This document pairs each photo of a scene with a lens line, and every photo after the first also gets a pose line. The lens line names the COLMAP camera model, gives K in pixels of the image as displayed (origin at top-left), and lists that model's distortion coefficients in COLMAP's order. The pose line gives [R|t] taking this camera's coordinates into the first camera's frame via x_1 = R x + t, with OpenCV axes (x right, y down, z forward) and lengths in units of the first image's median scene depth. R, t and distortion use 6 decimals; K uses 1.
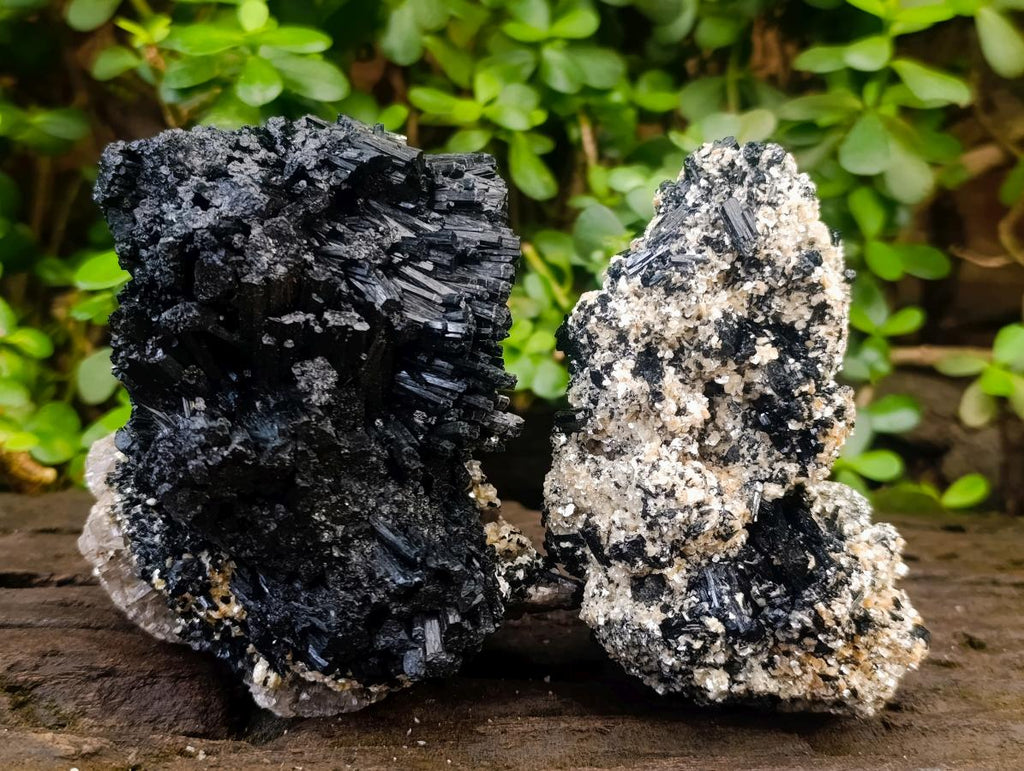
lens RADIAL K [[1534.3, 0, 528.3], [0, 1534.3, 384.6], [0, 0, 1]] dist [0.327672, -1.934720]
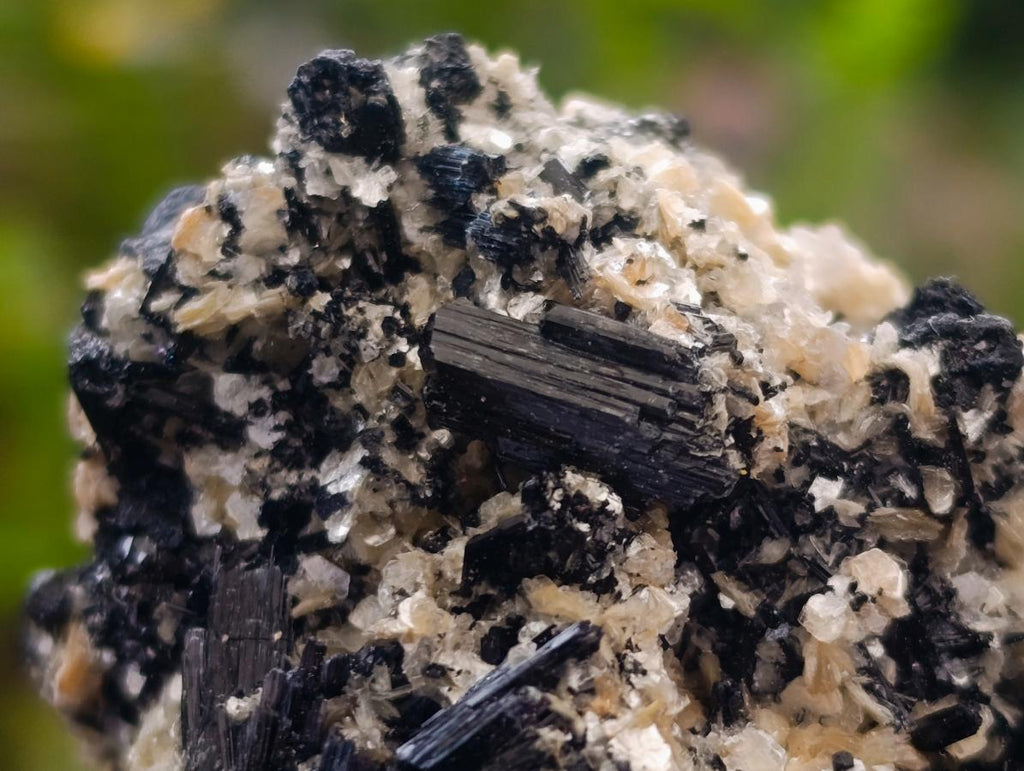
lens RADIAL K [[3081.0, 0, 512.0], [0, 3081.0, 385.5], [0, 0, 1]] dist [0.378054, -2.767931]
pose [[0.703905, -0.557784, 0.439767, -0.027597], [0.673474, 0.720866, -0.163665, -0.048630], [-0.225723, 0.411376, 0.883074, 0.673071]]
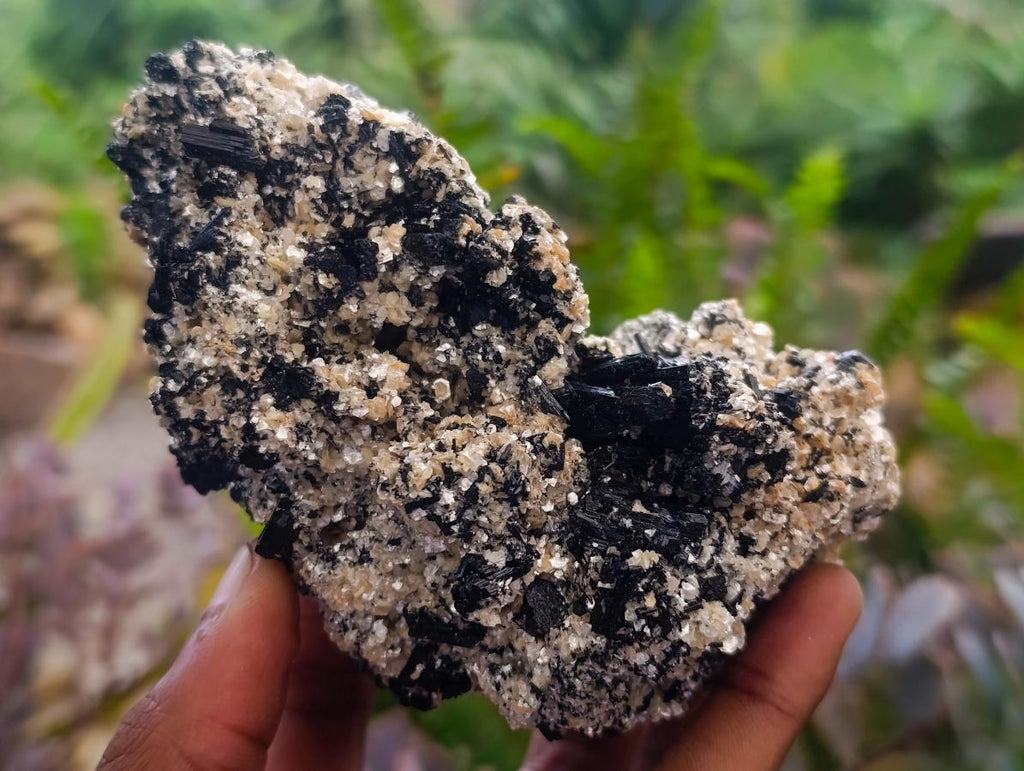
lens RADIAL K [[1534.3, 0, 528.3], [0, 1534.3, 384.6], [0, 0, 1]] dist [0.327672, -1.934720]
pose [[0.657062, -0.725658, 0.204184, 0.010145], [0.751083, 0.653321, -0.095111, 0.128483], [-0.064380, 0.215852, 0.974301, 0.350903]]
